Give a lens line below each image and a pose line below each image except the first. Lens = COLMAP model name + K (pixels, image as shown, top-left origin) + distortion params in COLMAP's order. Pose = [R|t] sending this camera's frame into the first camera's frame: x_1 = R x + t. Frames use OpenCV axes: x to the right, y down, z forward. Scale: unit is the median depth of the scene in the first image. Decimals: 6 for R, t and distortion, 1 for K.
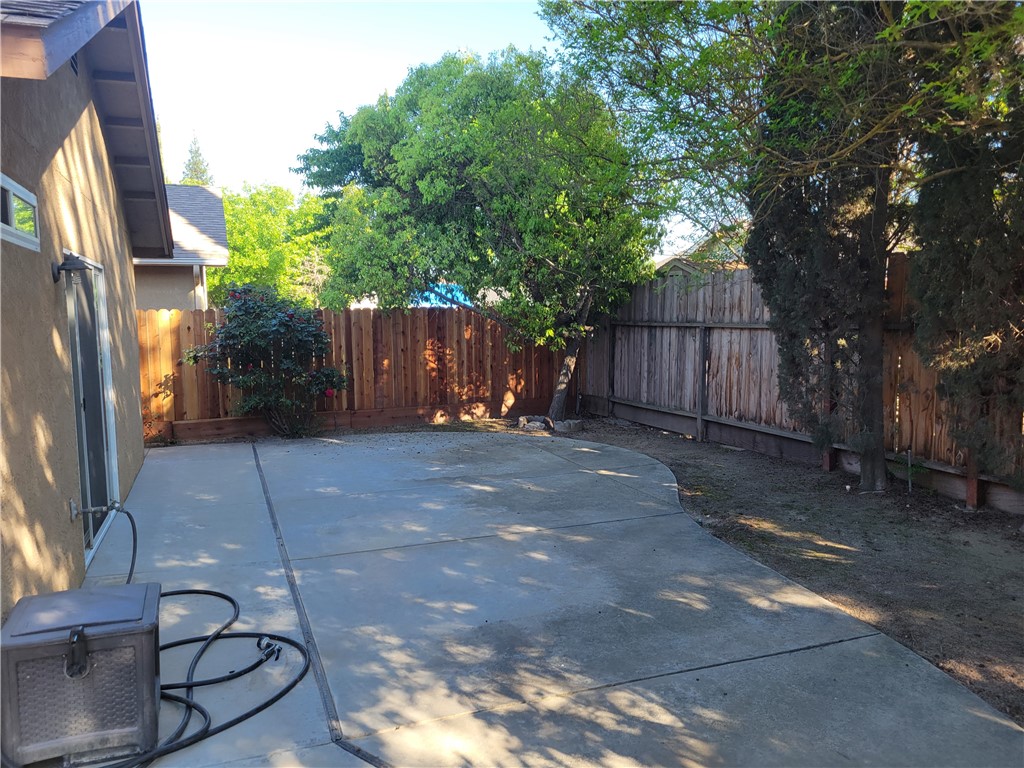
lens RADIAL K [[774.0, 0, 512.2], [0, 774.0, 388.2], [0, 0, 1]] dist [0.044465, -0.010387]
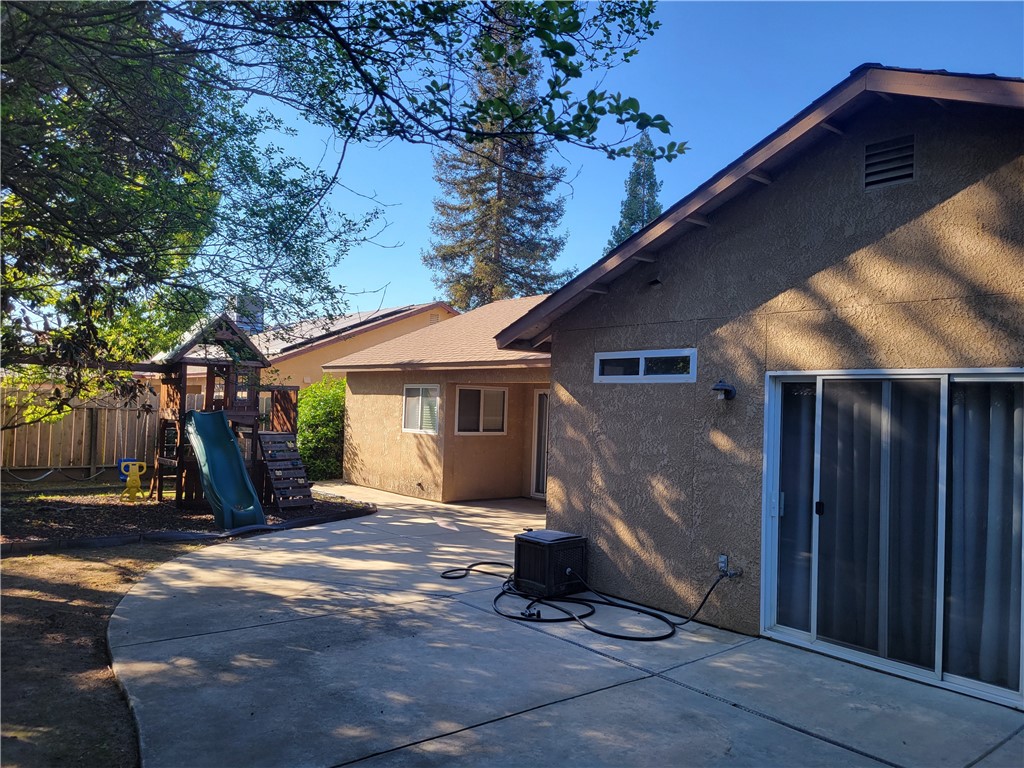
lens RADIAL K [[774.0, 0, 512.8], [0, 774.0, 384.4], [0, 0, 1]] dist [0.044465, -0.010387]
pose [[-0.947020, -0.033973, -0.319372, 0.266878], [-0.057393, 0.996285, 0.064205, -0.253249], [0.316005, 0.079133, -0.945452, 2.424081]]
